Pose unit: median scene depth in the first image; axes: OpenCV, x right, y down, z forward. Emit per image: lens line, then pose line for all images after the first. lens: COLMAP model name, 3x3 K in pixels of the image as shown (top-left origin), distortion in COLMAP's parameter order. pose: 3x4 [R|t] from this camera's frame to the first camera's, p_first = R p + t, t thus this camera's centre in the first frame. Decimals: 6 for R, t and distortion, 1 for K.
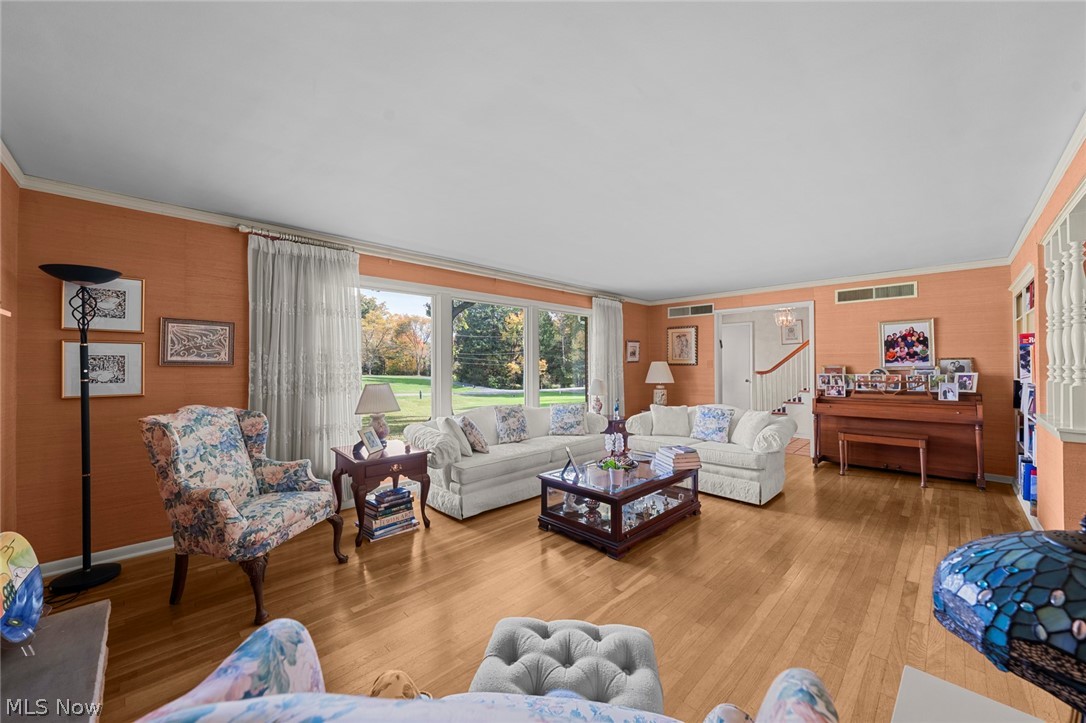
lens RADIAL K [[418.9, 0, 541.1], [0, 418.9, 358.9], [0, 0, 1]] dist [0.000254, -0.000200]
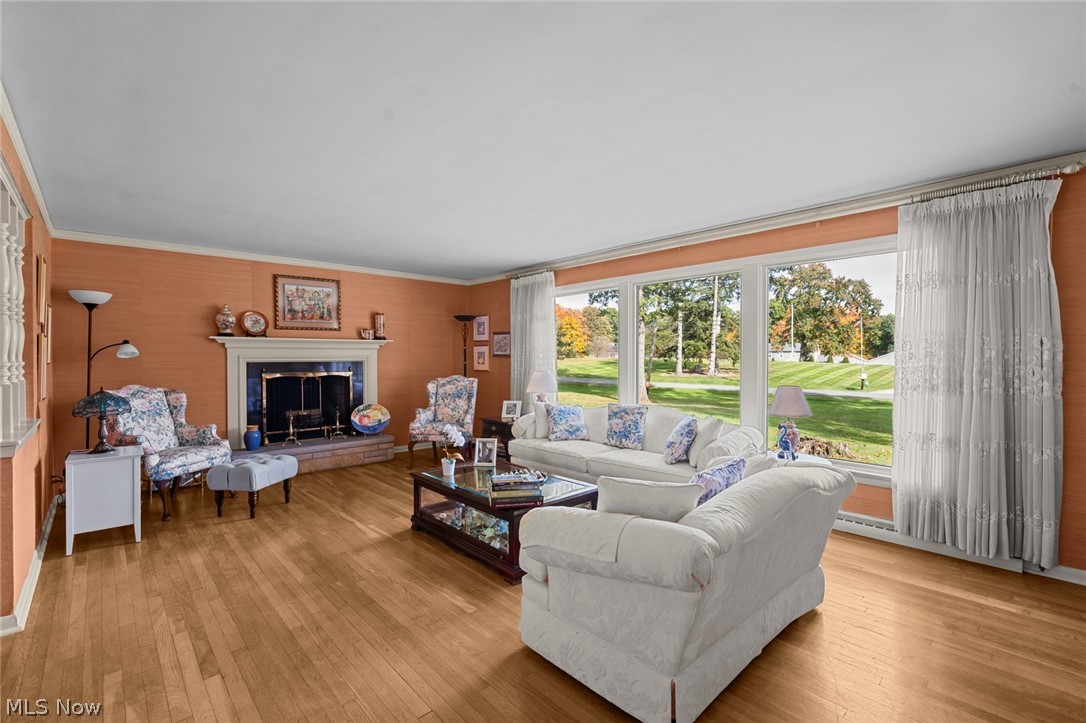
lens RADIAL K [[487.6, 0, 542.1], [0, 487.6, 358.0], [0, 0, 1]] dist [-0.013745, -0.000472]
pose [[-0.054370, 0.000858, -0.998521, 1.342685], [0.009858, 0.999951, 0.000322, 0.022699], [0.998472, -0.009826, -0.054376, 1.300030]]
